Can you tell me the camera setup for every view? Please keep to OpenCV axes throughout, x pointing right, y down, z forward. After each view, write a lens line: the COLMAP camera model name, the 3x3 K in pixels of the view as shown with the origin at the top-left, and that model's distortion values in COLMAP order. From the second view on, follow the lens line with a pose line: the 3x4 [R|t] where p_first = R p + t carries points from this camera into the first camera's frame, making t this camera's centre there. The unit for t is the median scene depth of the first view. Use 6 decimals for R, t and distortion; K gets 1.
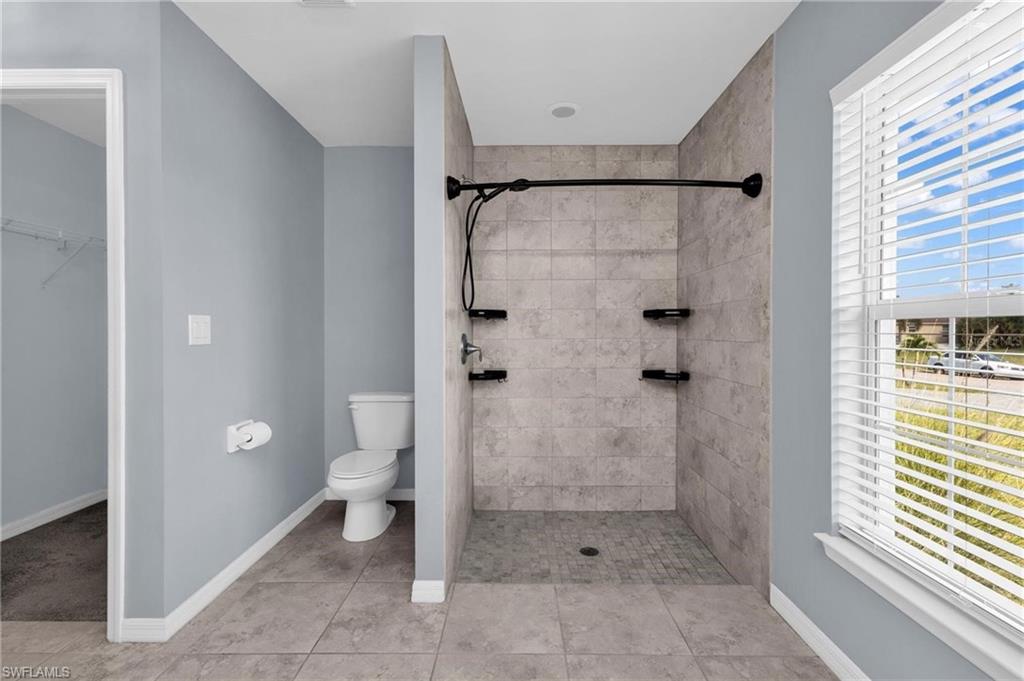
lens RADIAL K [[451.0, 0, 505.2], [0, 451.0, 332.3], [0, 0, 1]] dist [0.002714, 0.000309]
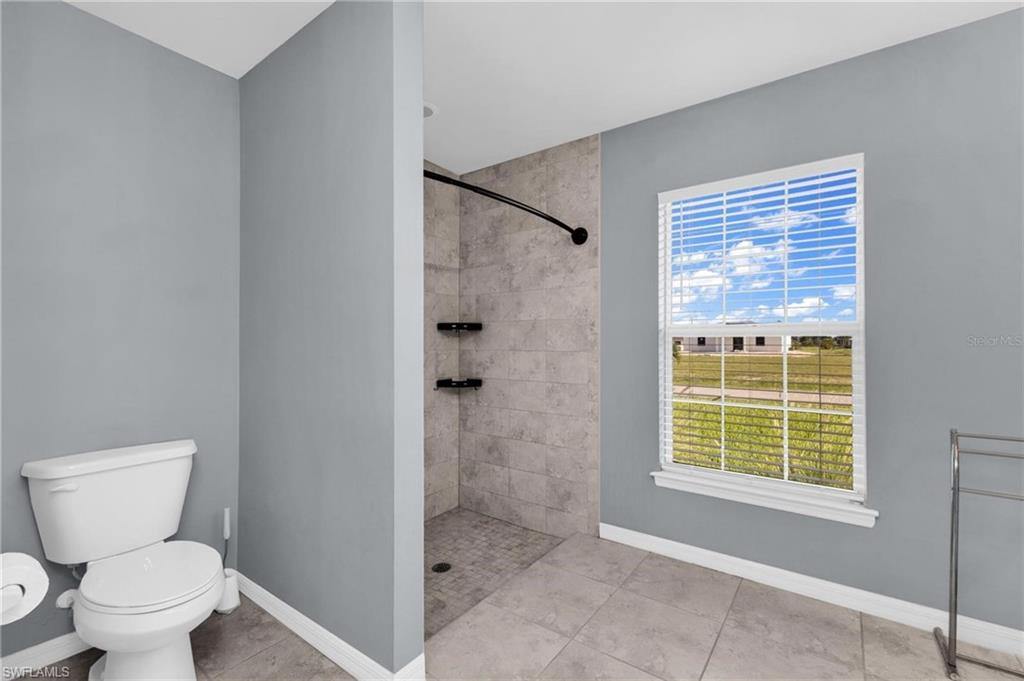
lens RADIAL K [[456.4, 0, 513.5], [0, 456.4, 336.6], [0, 0, 1]] dist [0.008257, 0.000135]
pose [[0.573973, 0.006575, 0.818848, -0.519587], [0.003456, 0.999939, -0.010452, -0.006256], [-0.818867, 0.008830, 0.573915, 0.283179]]
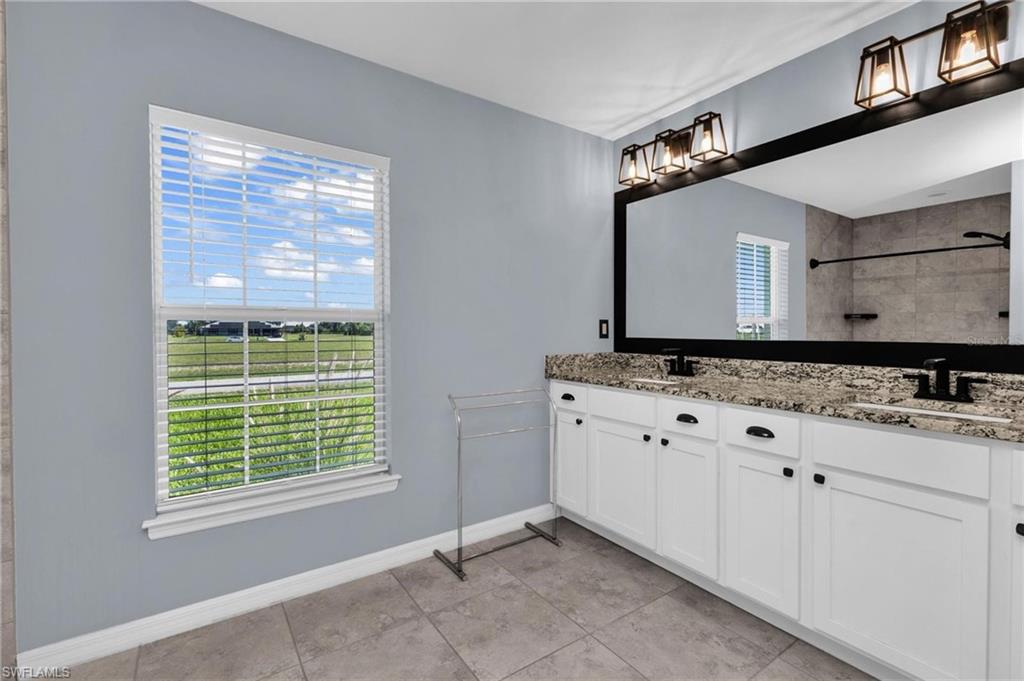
lens RADIAL K [[456.4, 0, 513.5], [0, 456.4, 336.6], [0, 0, 1]] dist [0.008257, 0.000135]
pose [[-0.598544, -0.014603, 0.800957, -0.387012], [-0.002559, 0.999864, 0.016317, -0.002530], [-0.801086, 0.007716, -0.598499, 0.555001]]
